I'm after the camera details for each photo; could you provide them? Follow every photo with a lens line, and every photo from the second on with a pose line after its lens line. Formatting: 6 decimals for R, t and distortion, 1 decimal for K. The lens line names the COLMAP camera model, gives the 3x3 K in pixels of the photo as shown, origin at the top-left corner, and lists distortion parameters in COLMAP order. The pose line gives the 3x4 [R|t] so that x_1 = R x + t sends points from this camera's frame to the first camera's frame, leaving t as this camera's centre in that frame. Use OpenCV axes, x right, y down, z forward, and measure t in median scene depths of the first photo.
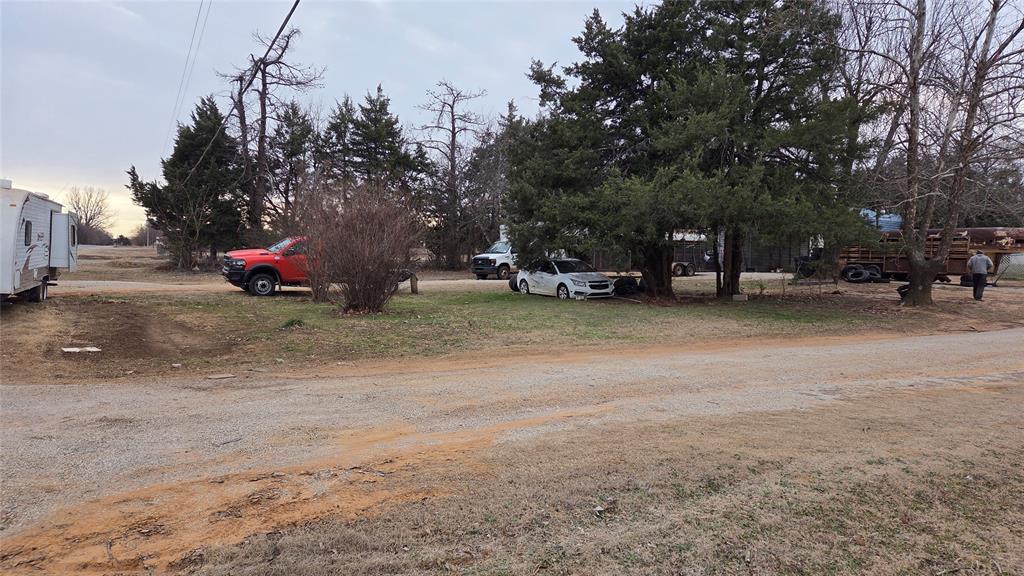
lens RADIAL K [[674.4, 0, 509.4], [0, 674.4, 289.7], [0, 0, 1]] dist [0.040175, -0.039315]
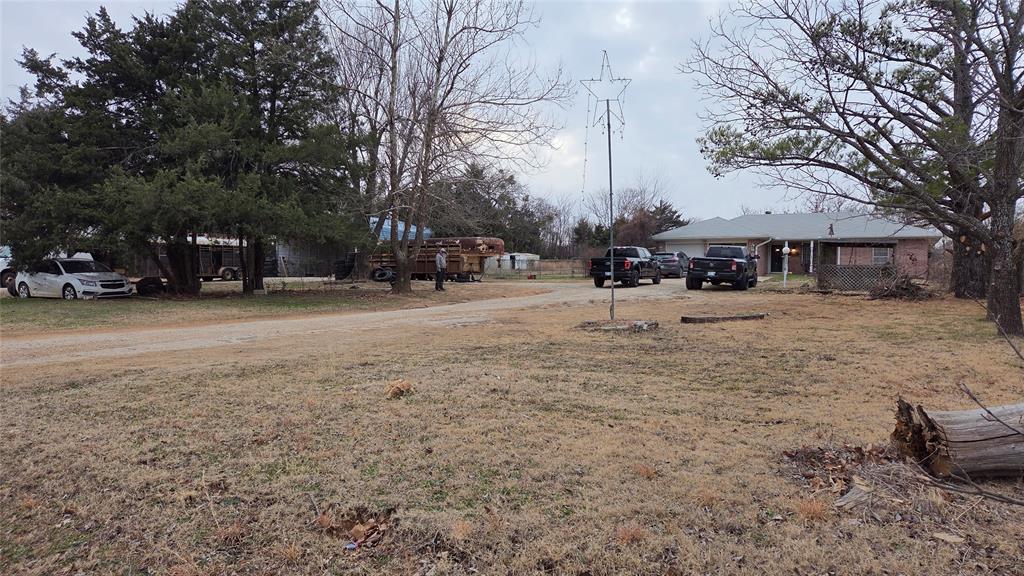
lens RADIAL K [[674.4, 0, 516.1], [0, 674.4, 287.9], [0, 0, 1]] dist [0.040175, -0.039315]
pose [[0.829277, -0.025537, 0.558255, 0.064345], [0.037873, 0.999227, -0.010550, 0.030169], [-0.557554, 0.029892, 0.829603, -0.152952]]
